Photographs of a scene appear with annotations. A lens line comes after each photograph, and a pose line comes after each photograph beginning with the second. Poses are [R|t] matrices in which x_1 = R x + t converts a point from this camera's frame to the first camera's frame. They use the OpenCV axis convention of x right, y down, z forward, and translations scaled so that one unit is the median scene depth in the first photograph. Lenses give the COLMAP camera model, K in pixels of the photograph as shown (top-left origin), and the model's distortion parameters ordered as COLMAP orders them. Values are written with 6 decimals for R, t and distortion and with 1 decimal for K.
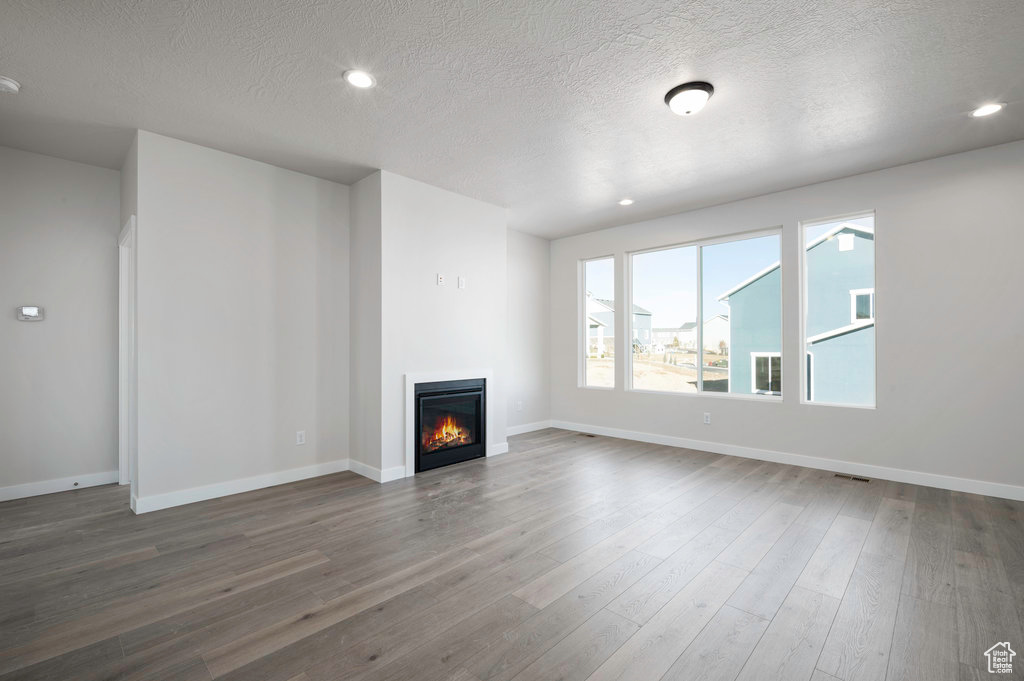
lens RADIAL K [[445.3, 0, 517.3], [0, 445.3, 344.8], [0, 0, 1]] dist [0.001527, -0.000282]
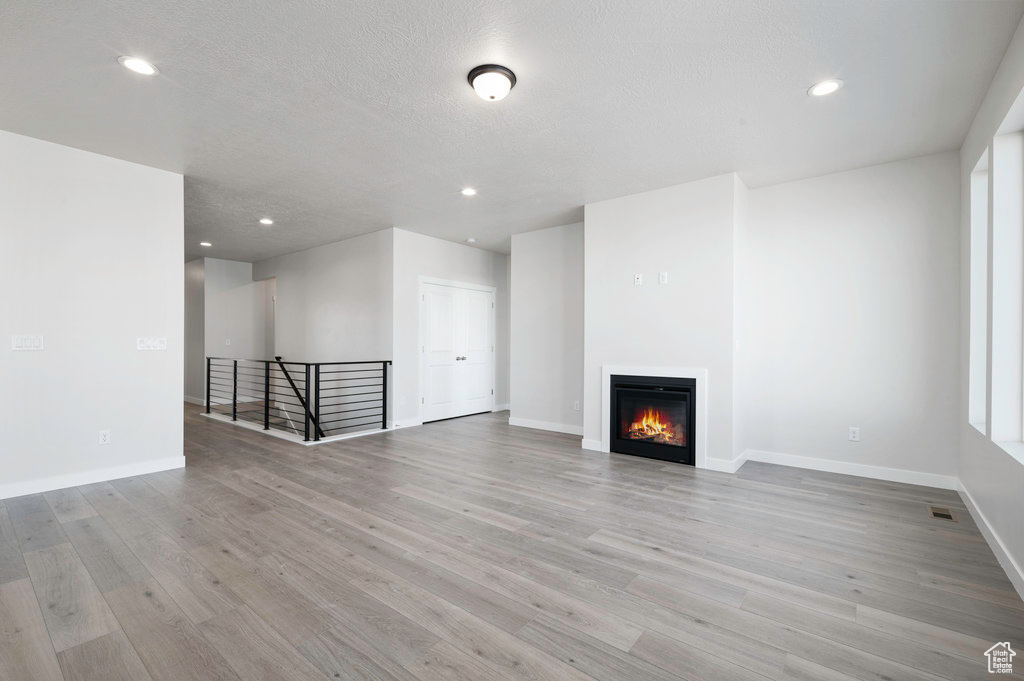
lens RADIAL K [[445.3, 0, 517.3], [0, 445.3, 344.8], [0, 0, 1]] dist [0.001527, -0.000282]
pose [[0.090542, 0.005468, -0.995878, 0.896162], [0.003517, 0.999977, 0.005811, 0.001709], [0.995886, -0.004029, 0.090520, 0.644795]]
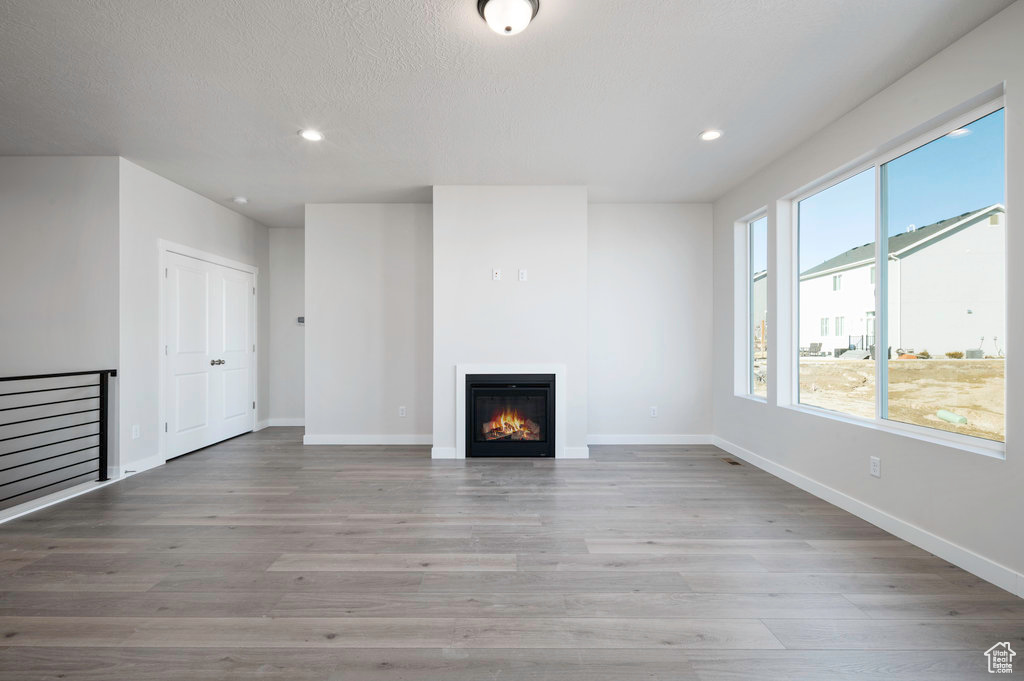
lens RADIAL K [[453.1, 0, 503.9], [0, 453.1, 342.5], [0, 0, 1]] dist [0.003135, -0.000121]
pose [[0.684023, 0.004791, -0.729445, 0.628144], [0.004184, 0.999936, 0.010492, -0.001072], [0.729449, -0.010229, 0.683959, 0.311455]]
